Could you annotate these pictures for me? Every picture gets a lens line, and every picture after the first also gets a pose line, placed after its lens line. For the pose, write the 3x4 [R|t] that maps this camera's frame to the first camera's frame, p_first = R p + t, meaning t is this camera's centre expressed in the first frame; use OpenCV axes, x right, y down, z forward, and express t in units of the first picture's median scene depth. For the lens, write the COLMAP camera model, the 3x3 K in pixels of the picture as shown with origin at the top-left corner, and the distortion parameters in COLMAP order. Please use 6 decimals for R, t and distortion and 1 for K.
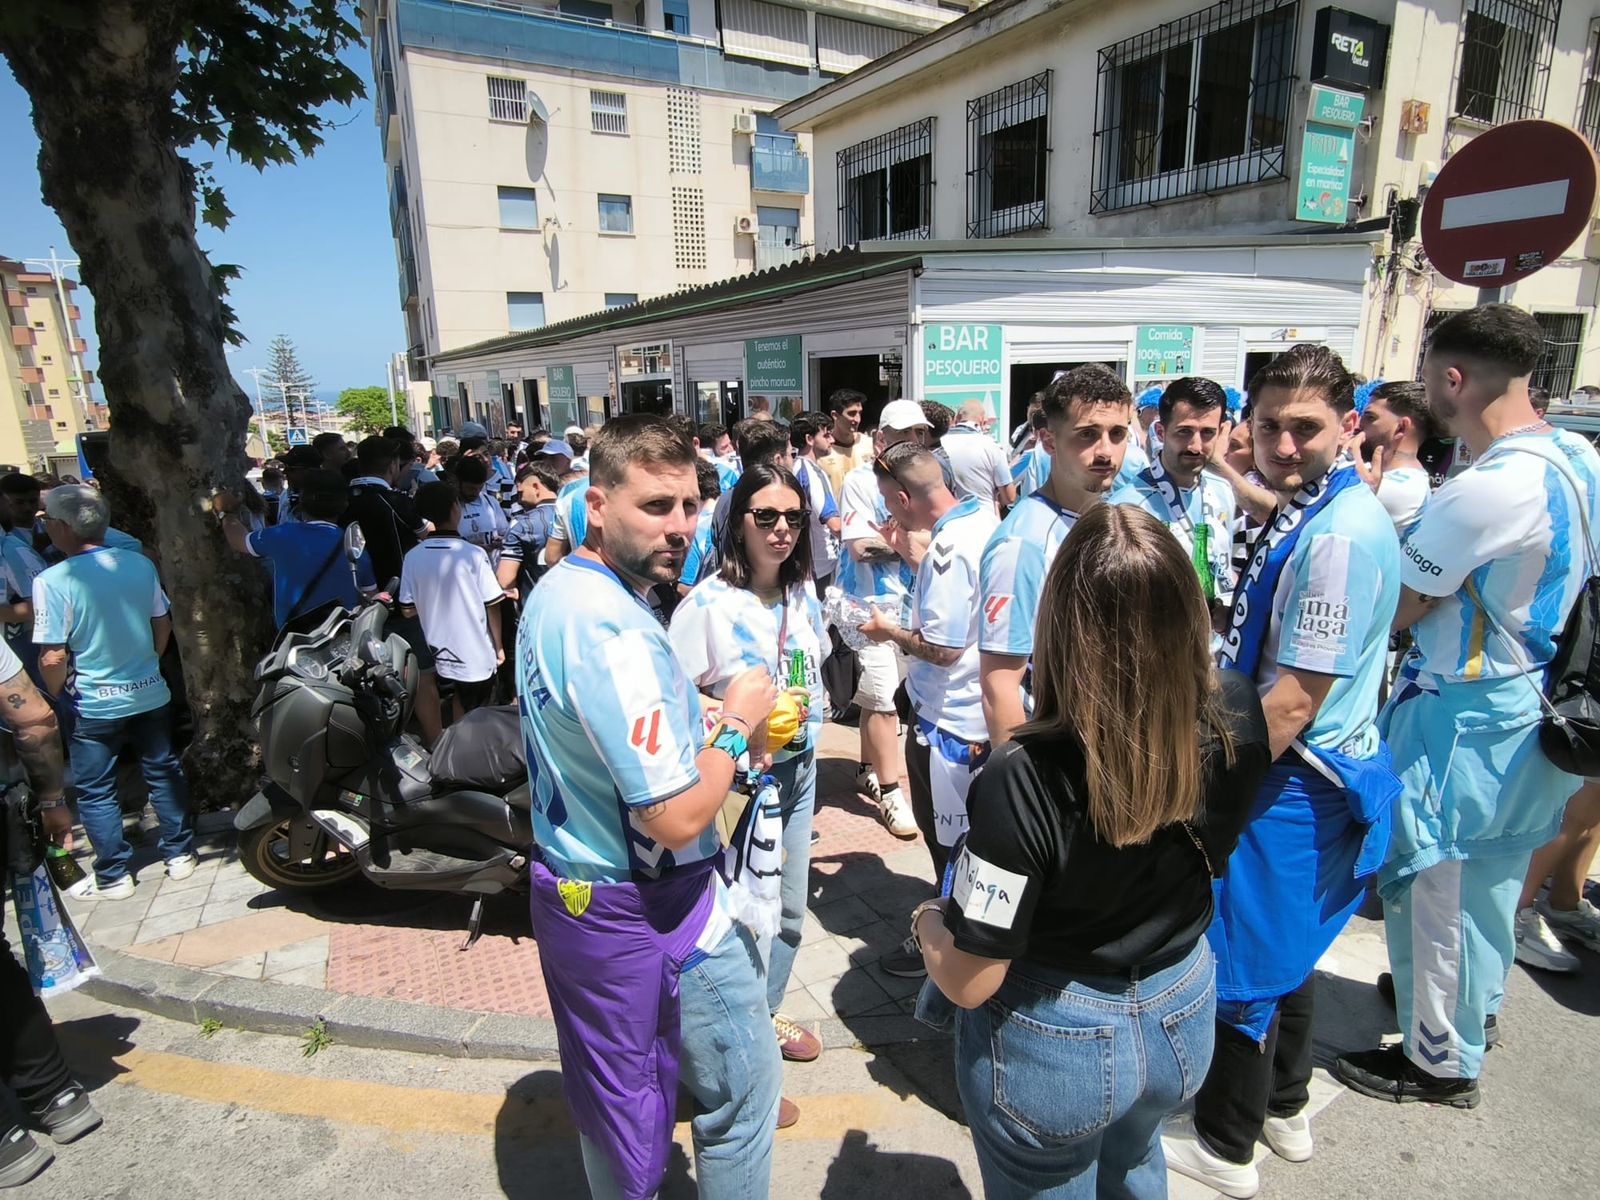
lens RADIAL K [[922.2, 0, 798.1], [0, 922.2, 589.5], [0, 0, 1]] dist [-0.013721, 0.005454]
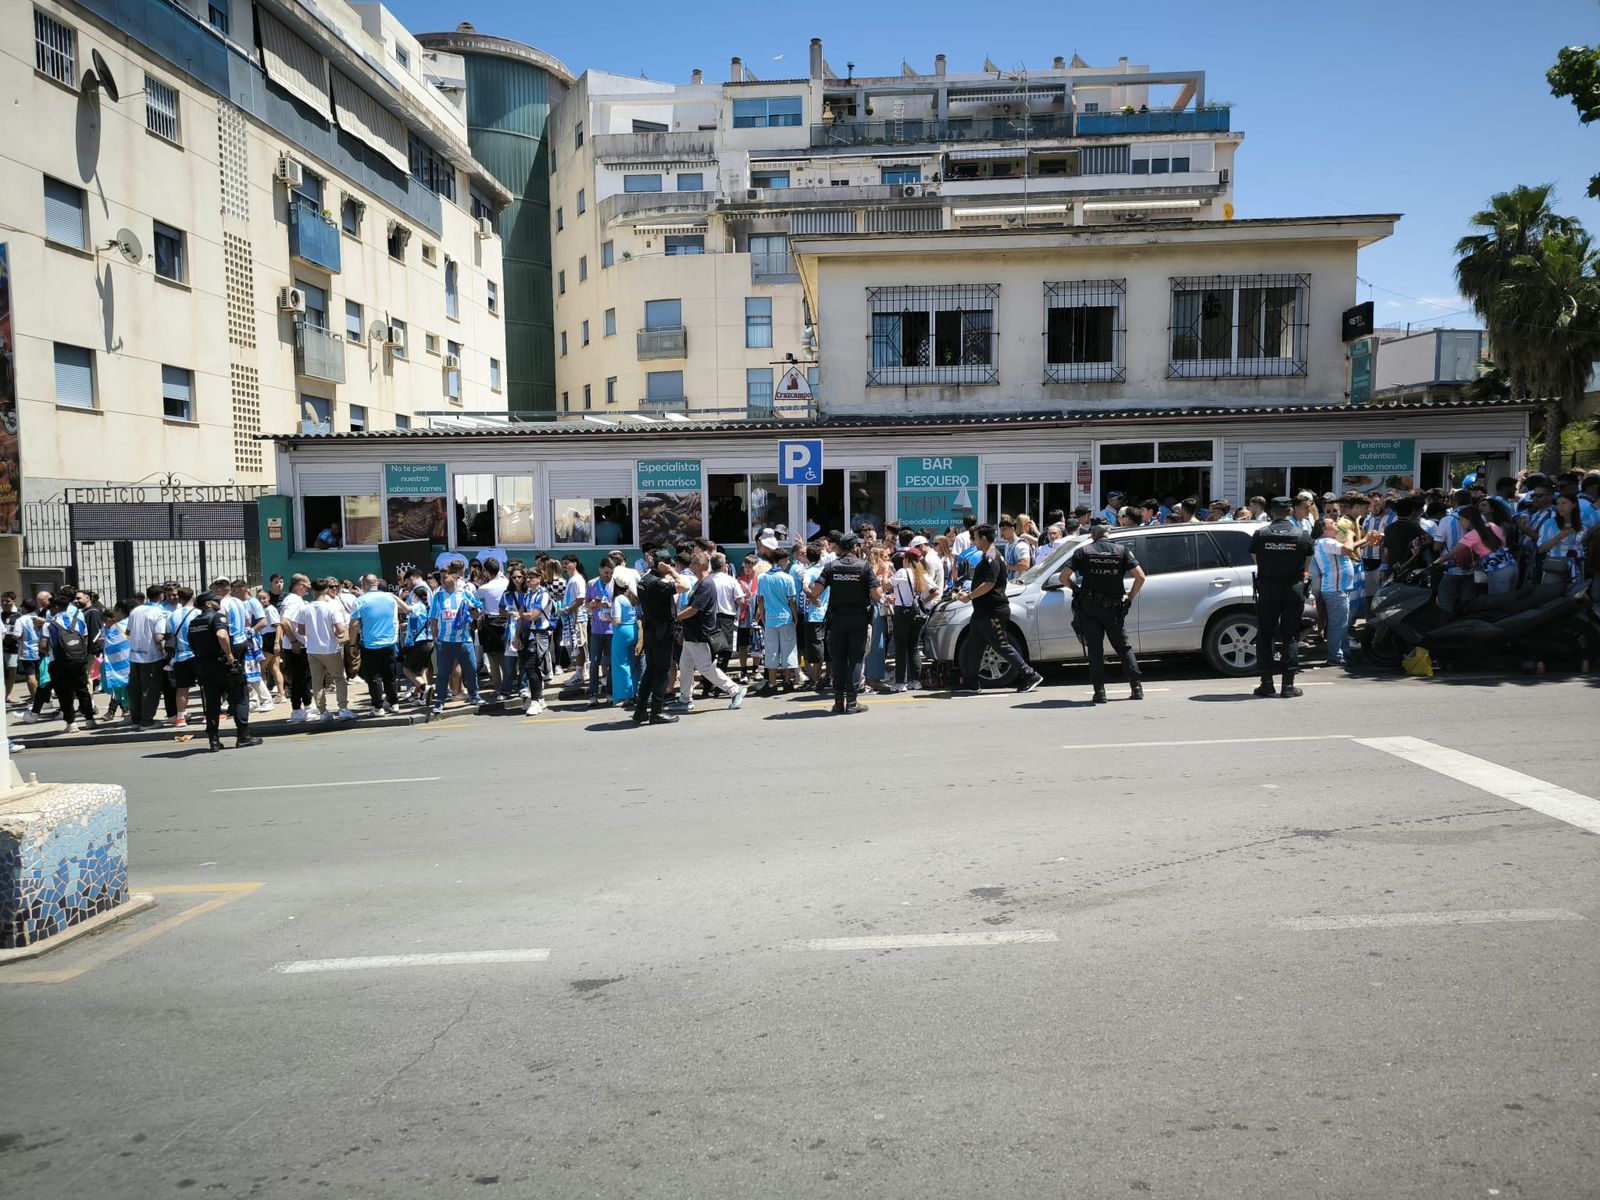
lens RADIAL K [[1119.5, 0, 797.9], [0, 1119.5, 592.8], [0, 0, 1]] dist [0.029139, -0.015914]
pose [[0.566703, -0.041462, 0.822878, -1.788429], [0.184589, 0.979735, -0.077758, -0.031842], [-0.802979, 0.195959, 0.562872, 0.584992]]
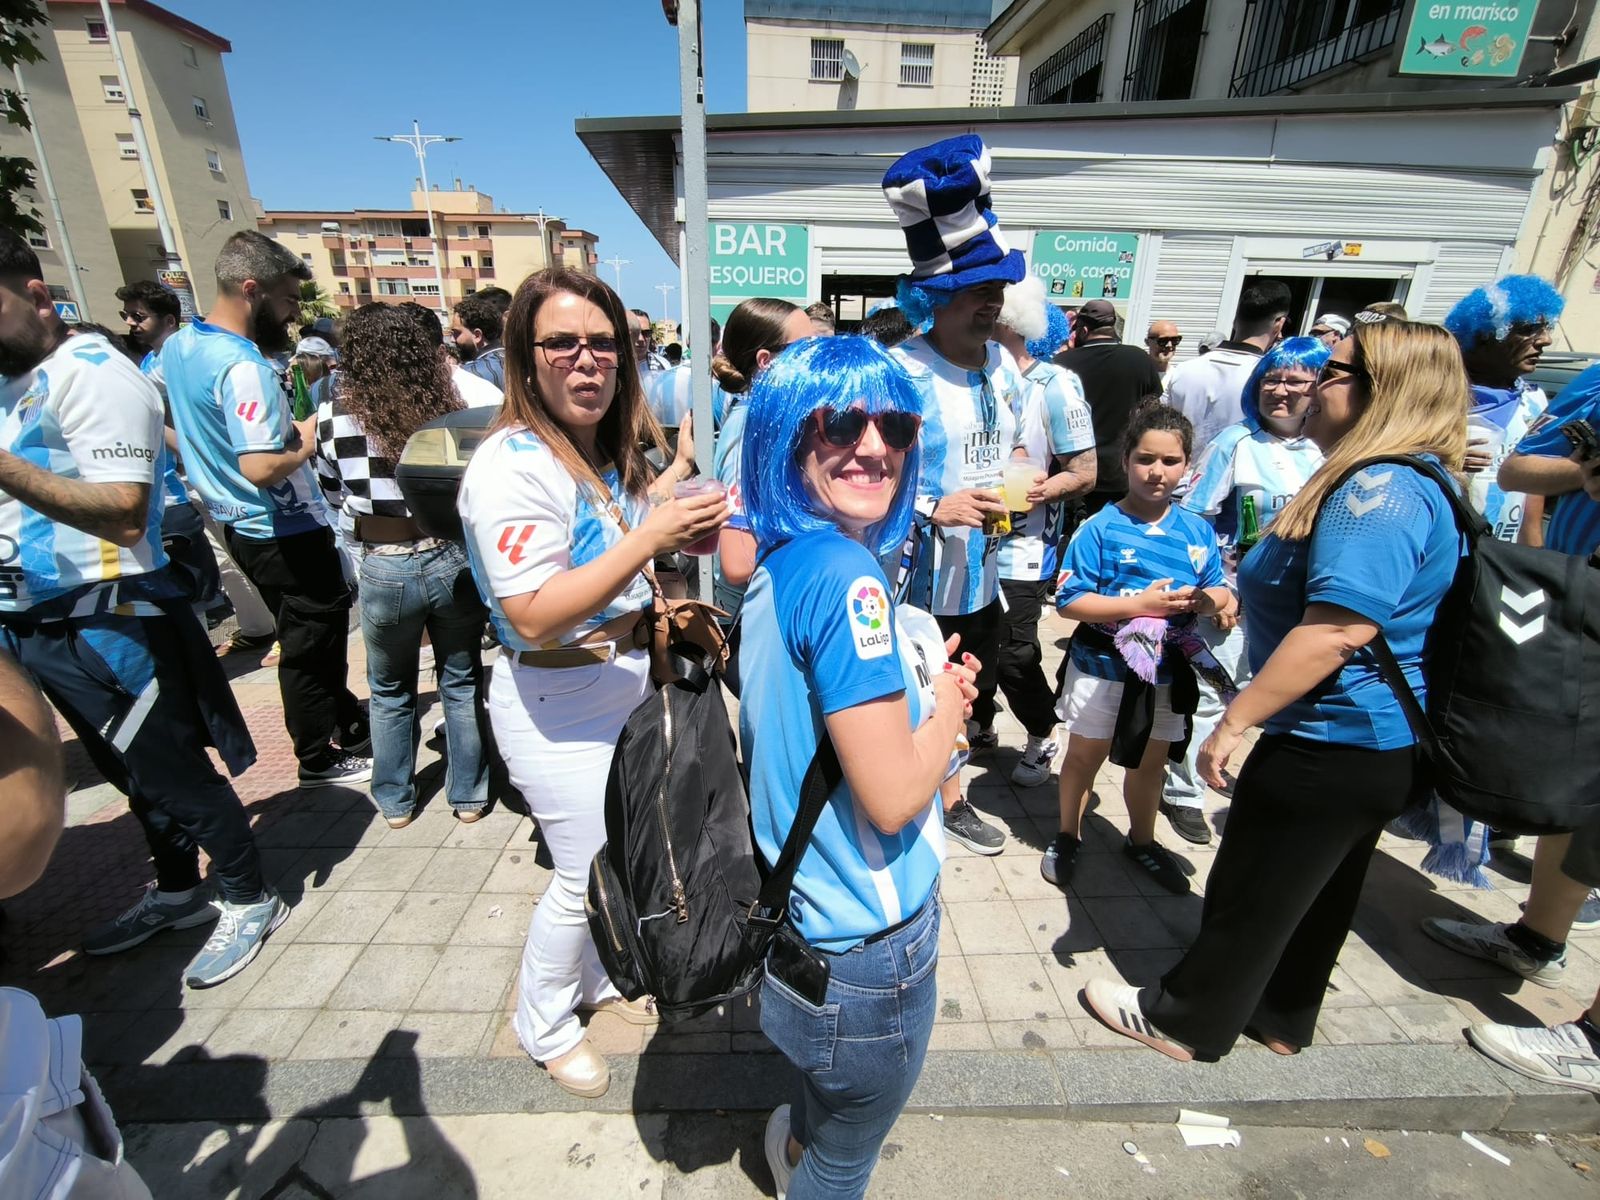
lens RADIAL K [[742.1, 0, 796.4], [0, 742.1, 593.4], [0, 0, 1]] dist [-0.011440, 0.004249]
pose [[0.901991, 0.182244, -0.391407, 0.347184], [-0.131868, 0.979515, 0.152188, -0.039483], [0.411124, -0.085658, 0.907546, 0.232386]]
